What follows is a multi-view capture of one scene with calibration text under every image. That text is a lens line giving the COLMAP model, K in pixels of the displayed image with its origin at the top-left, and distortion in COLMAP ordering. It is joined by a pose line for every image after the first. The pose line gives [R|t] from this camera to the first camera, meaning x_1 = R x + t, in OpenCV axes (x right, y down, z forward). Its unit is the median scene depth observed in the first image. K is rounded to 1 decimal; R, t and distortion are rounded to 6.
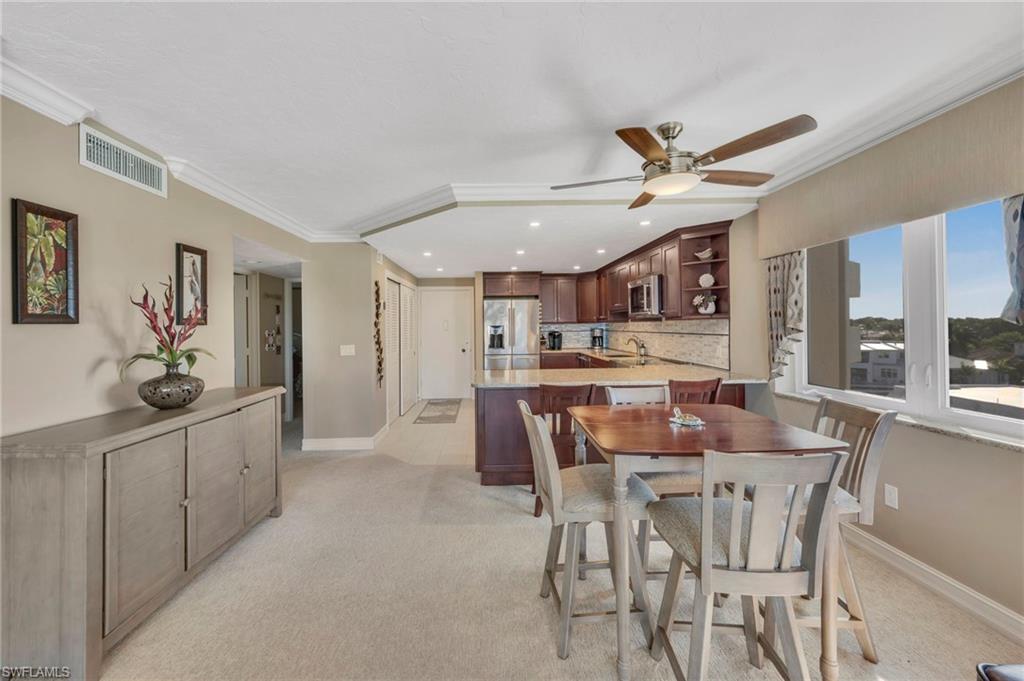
lens RADIAL K [[465.4, 0, 543.8], [0, 465.4, 340.3], [0, 0, 1]] dist [0.000445, 0.000168]
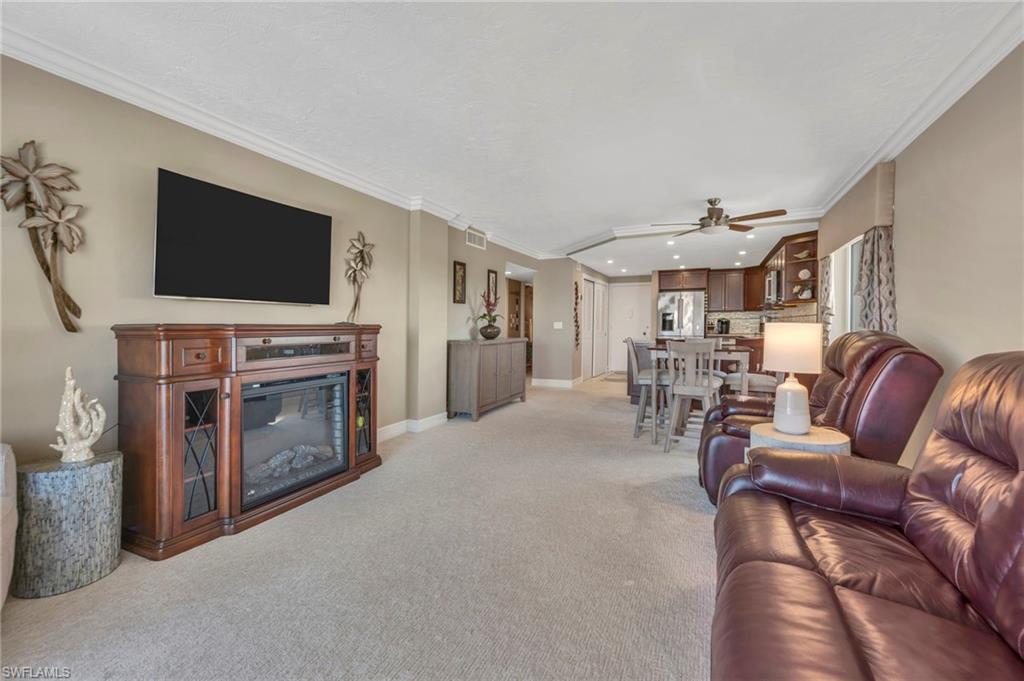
lens RADIAL K [[540.8, 0, 515.8], [0, 540.8, 325.7], [0, 0, 1]] dist [-0.000307, 0.000072]
pose [[0.886557, 0.007335, -0.462561, 0.301660], [-0.021444, 0.999451, -0.025251, 0.070310], [0.462122, 0.032306, 0.886228, -0.697017]]
